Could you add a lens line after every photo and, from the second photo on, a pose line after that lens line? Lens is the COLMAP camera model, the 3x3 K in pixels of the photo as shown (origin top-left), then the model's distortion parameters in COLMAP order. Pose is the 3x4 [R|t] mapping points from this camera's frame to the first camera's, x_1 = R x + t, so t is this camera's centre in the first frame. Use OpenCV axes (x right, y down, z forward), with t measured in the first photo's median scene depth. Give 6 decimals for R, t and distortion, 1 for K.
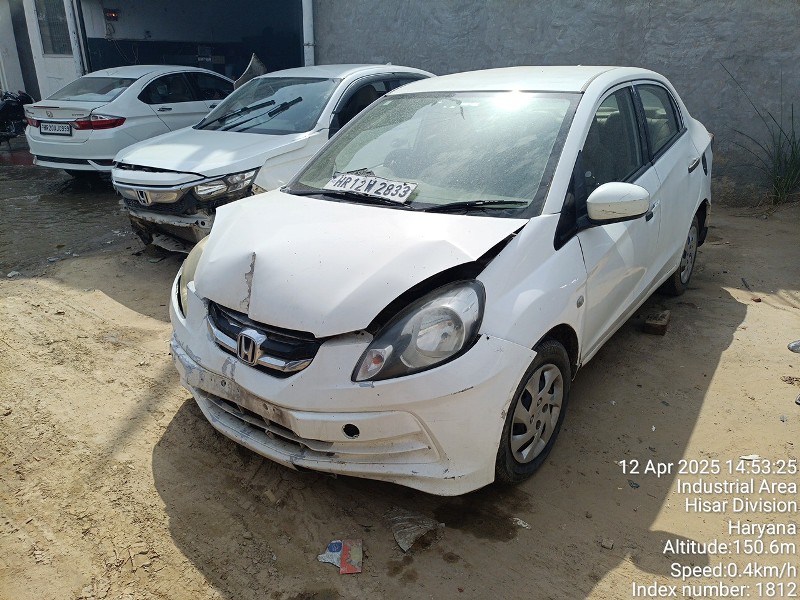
lens RADIAL K [[554.1, 0, 396.3], [0, 554.1, 301.3], [0, 0, 1]] dist [0.011419, -0.010776]
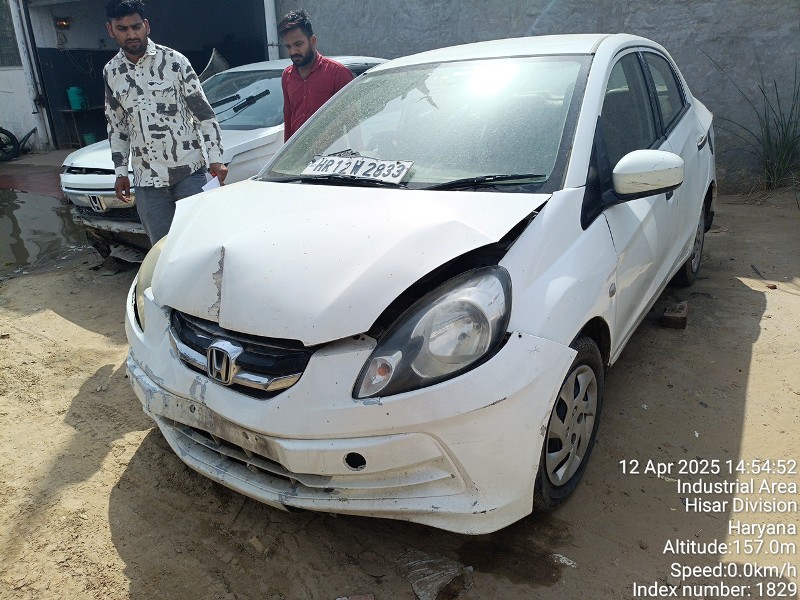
lens RADIAL K [[554.1, 0, 384.2], [0, 554.1, 307.3], [0, 0, 1]] dist [0.011419, -0.010776]
pose [[0.998563, -0.047401, 0.024997, -0.038308], [0.047683, 0.998804, -0.010815, 0.018696], [-0.024454, 0.011991, 0.999629, 0.156411]]
